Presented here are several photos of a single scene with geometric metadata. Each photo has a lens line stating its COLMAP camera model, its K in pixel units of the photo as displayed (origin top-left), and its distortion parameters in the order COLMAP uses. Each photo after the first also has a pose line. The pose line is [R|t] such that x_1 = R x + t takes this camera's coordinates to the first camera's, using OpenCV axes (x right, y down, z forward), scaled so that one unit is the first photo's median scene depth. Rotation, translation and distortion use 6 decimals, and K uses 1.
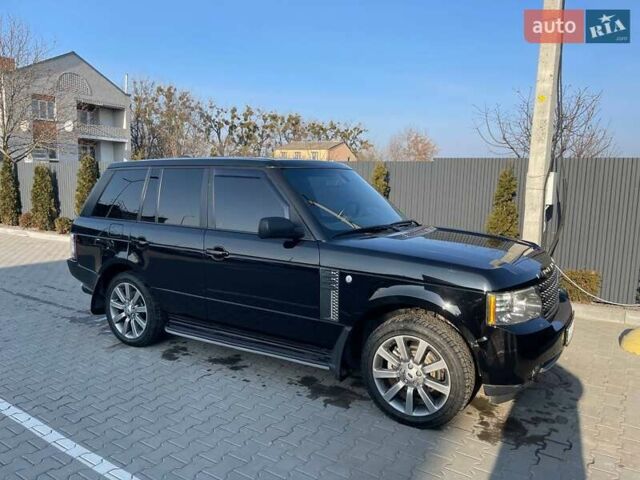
lens RADIAL K [[488.0, 0, 315.4], [0, 488.0, 241.6], [0, 0, 1]] dist [0.012468, -0.002070]
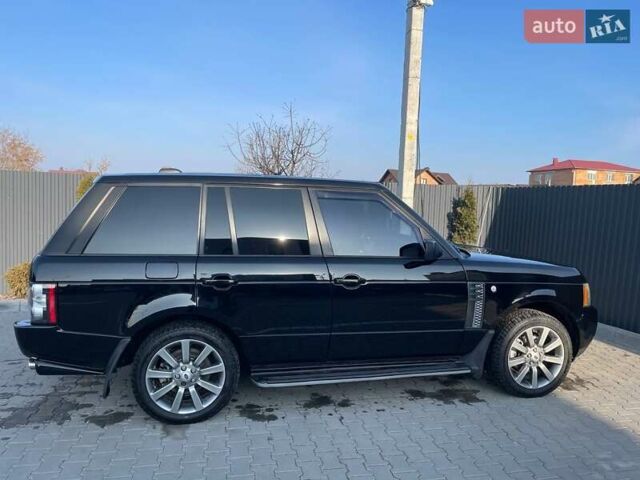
lens RADIAL K [[488.0, 0, 315.4], [0, 488.0, 241.6], [0, 0, 1]] dist [0.012468, -0.002070]
pose [[0.701705, -0.052876, 0.710502, -0.884898], [0.069007, 0.997598, 0.006089, -0.061226], [-0.709118, 0.044756, 0.703668, 0.391970]]
